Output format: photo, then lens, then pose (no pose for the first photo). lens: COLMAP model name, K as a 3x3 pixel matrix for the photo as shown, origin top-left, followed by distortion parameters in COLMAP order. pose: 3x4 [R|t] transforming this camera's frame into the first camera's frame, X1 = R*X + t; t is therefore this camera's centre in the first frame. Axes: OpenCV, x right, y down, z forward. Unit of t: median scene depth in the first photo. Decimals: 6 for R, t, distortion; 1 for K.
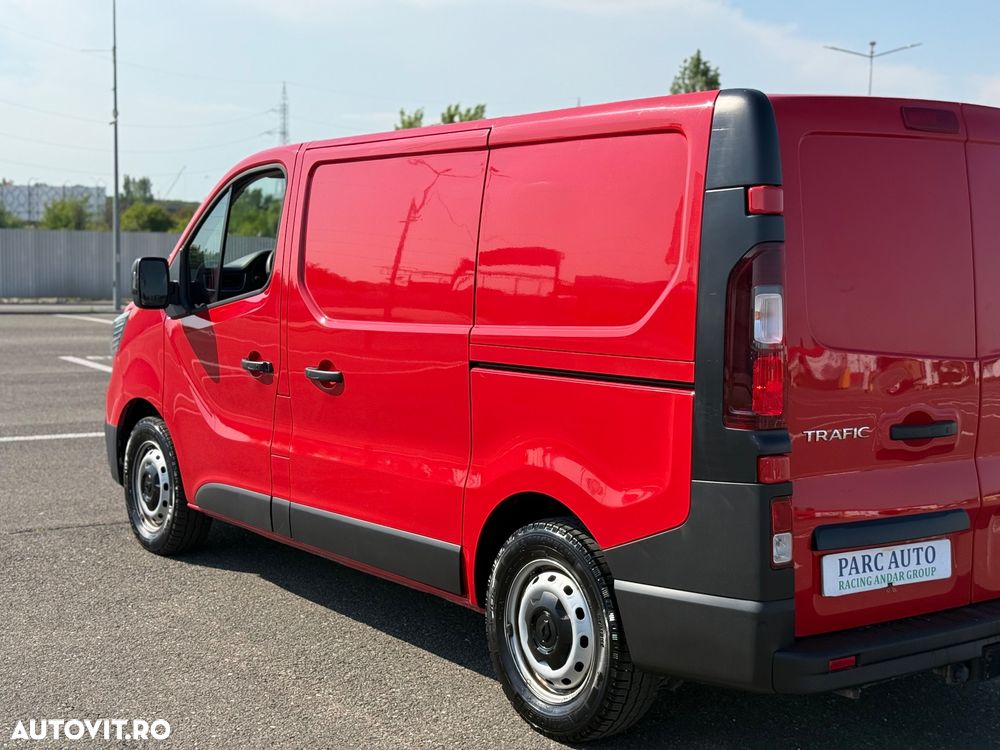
lens RADIAL K [[1489.2, 0, 500.0], [0, 1489.2, 375.0], [0, 0, 1]] dist [0.035593, -0.005614]
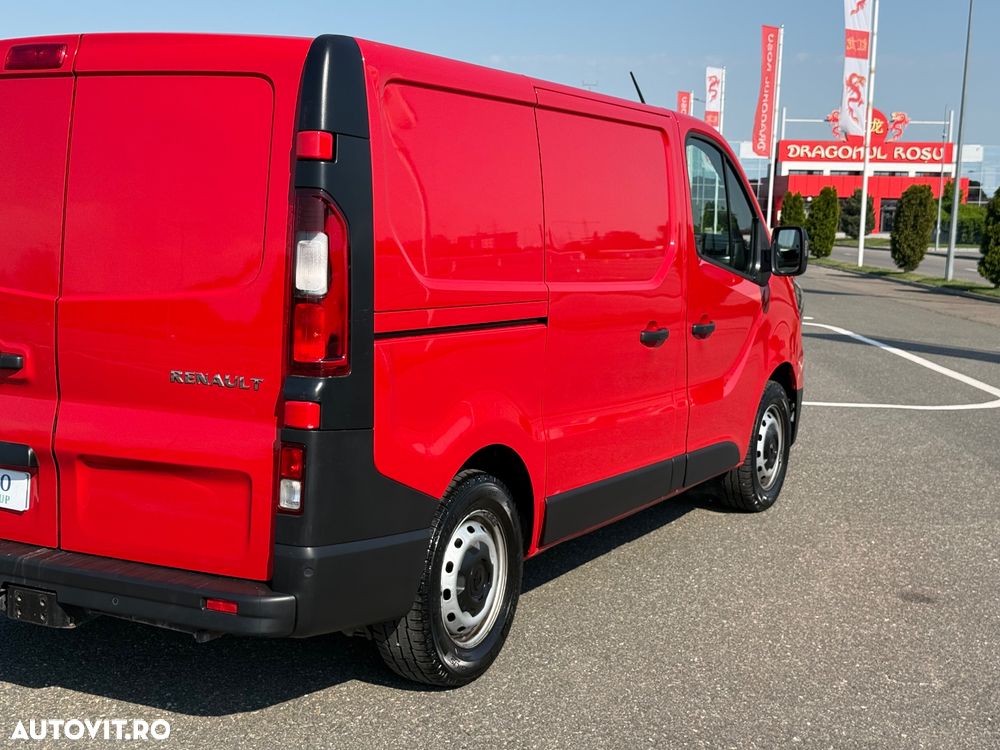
lens RADIAL K [[1406.1, 0, 500.0], [0, 1406.1, 375.0], [0, 0, 1]] dist [0.110955, -0.107161]
pose [[0.437746, 0.106748, -0.892739, 1.149283], [-0.096374, 0.992777, 0.071454, -0.049423], [0.893919, 0.054758, 0.444872, 0.763117]]
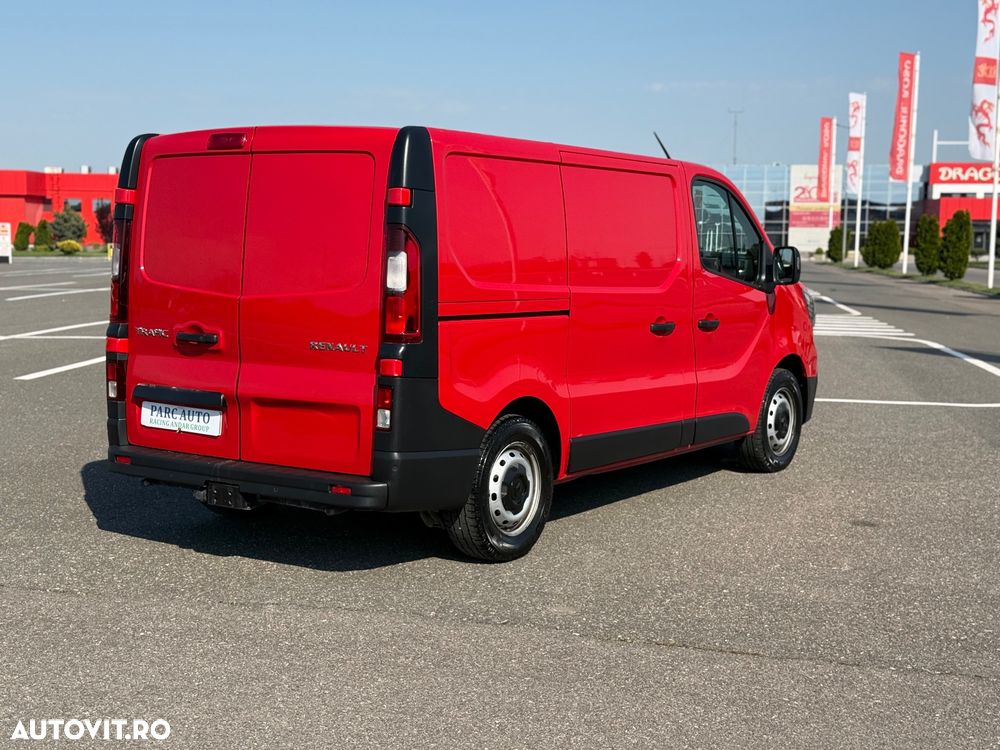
lens RADIAL K [[1406.1, 0, 500.0], [0, 1406.1, 375.0], [0, 0, 1]] dist [0.110955, -0.107161]
pose [[0.339330, 0.088280, -0.936516, 1.575522], [-0.088662, 0.994156, 0.061588, -0.038966], [0.936480, 0.062134, 0.345174, 0.682214]]
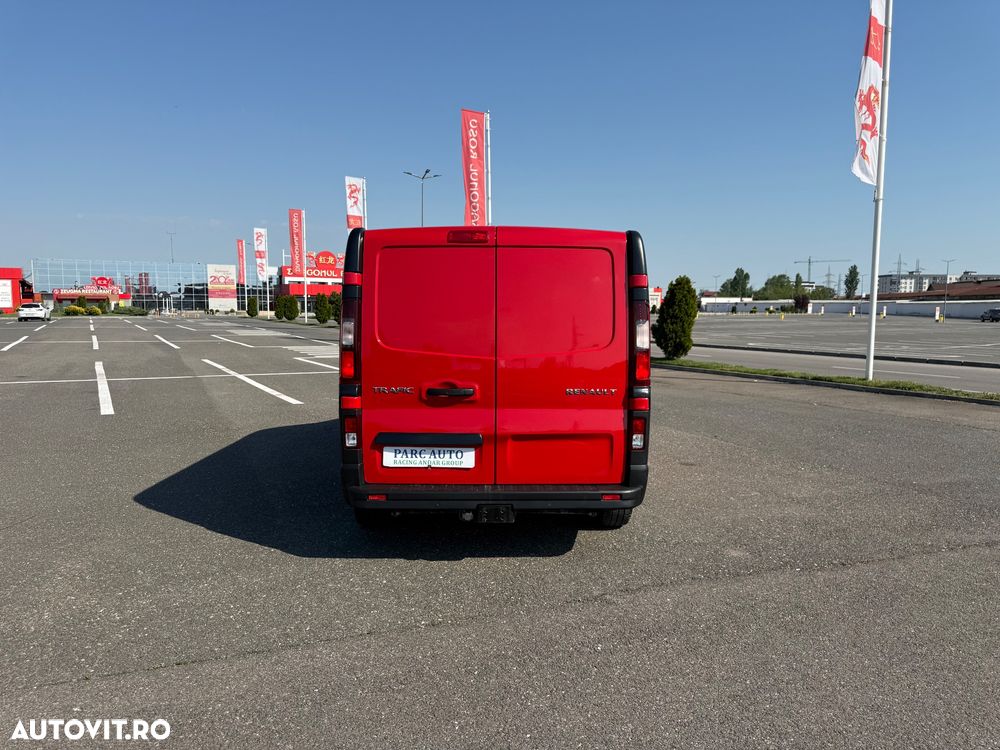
lens RADIAL K [[715.0, 0, 498.7], [0, 715.0, 372.1], [0, 0, 1]] dist [0.109778, -0.156630]
pose [[0.824130, 0.051706, -0.564036, 0.763261], [-0.049226, 0.998595, 0.019617, -0.009804], [0.564258, 0.011598, 0.825517, 0.210823]]
